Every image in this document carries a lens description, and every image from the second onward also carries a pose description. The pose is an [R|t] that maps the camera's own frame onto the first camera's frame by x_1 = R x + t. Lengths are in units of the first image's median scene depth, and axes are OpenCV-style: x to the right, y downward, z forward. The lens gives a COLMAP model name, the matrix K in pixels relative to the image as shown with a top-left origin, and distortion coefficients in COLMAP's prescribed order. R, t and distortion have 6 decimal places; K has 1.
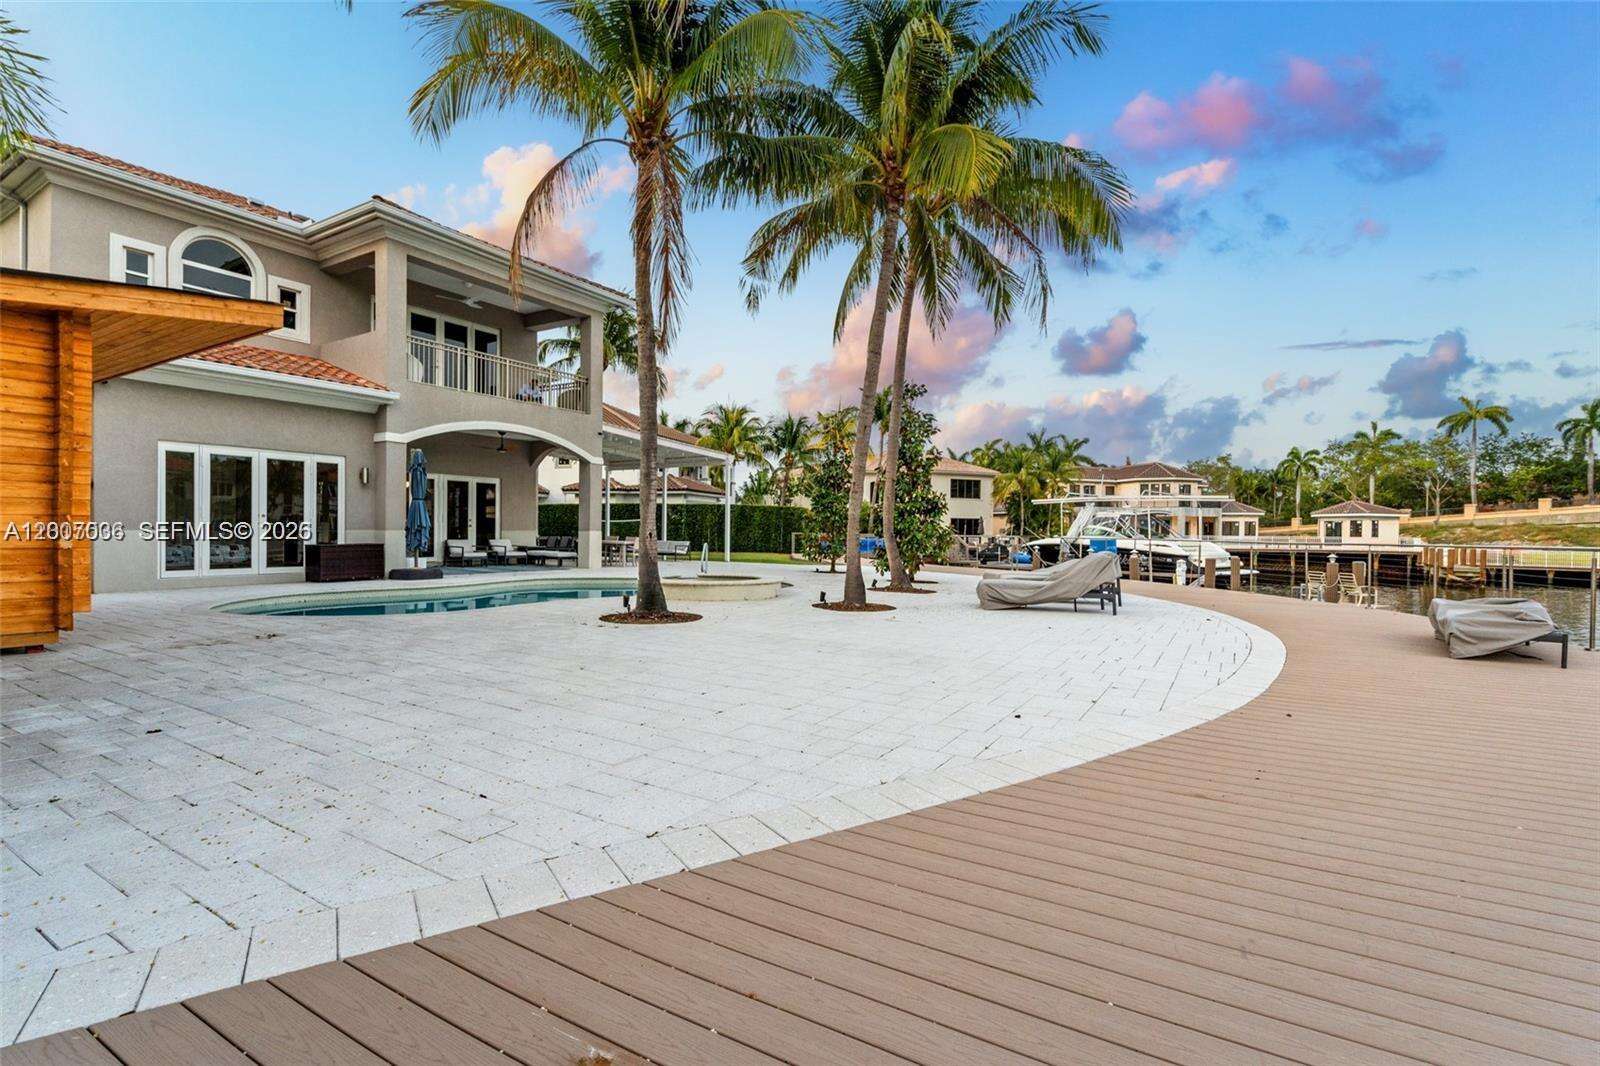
lens RADIAL K [[721.8, 0, 799.1], [0, 721.8, 534.1], [0, 0, 1]] dist [0.000979, -0.000211]
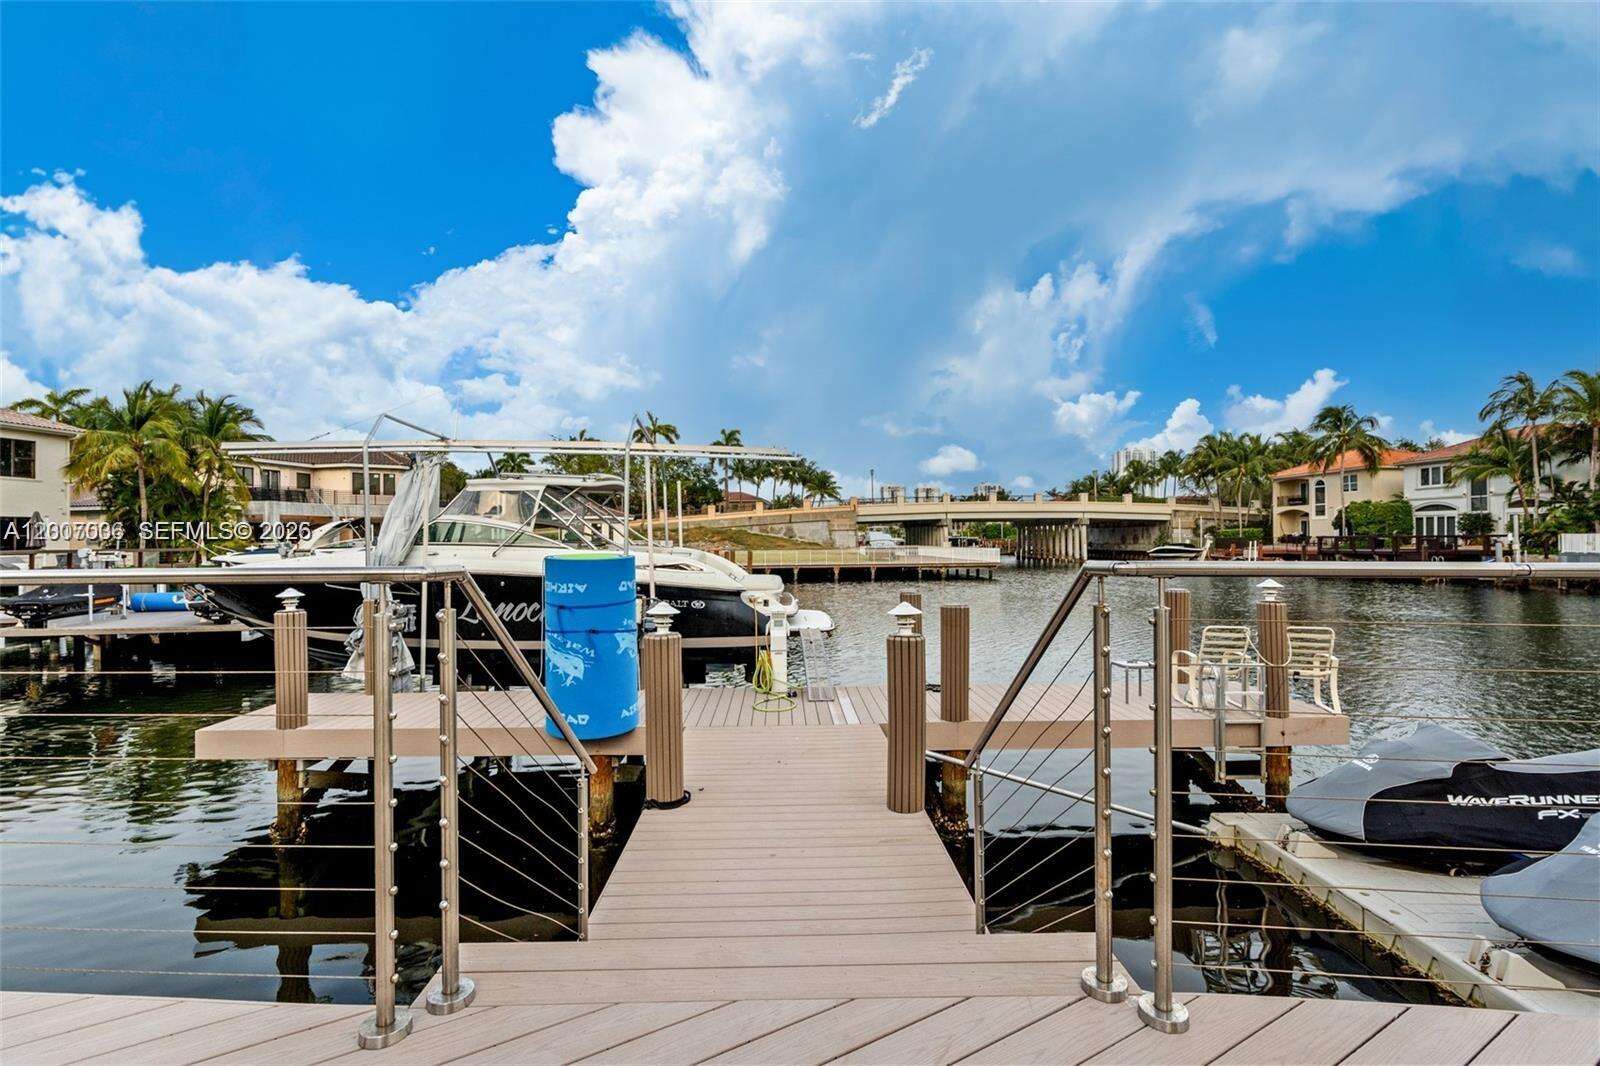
lens RADIAL K [[721.8, 0, 783.1], [0, 721.8, 532.1], [0, 0, 1]] dist [0.000979, -0.000211]
pose [[0.509006, -0.006593, 0.860738, 0.084540], [0.019931, 0.999793, -0.004129, 0.000942], [-0.860532, 0.019257, 0.509032, 0.302238]]
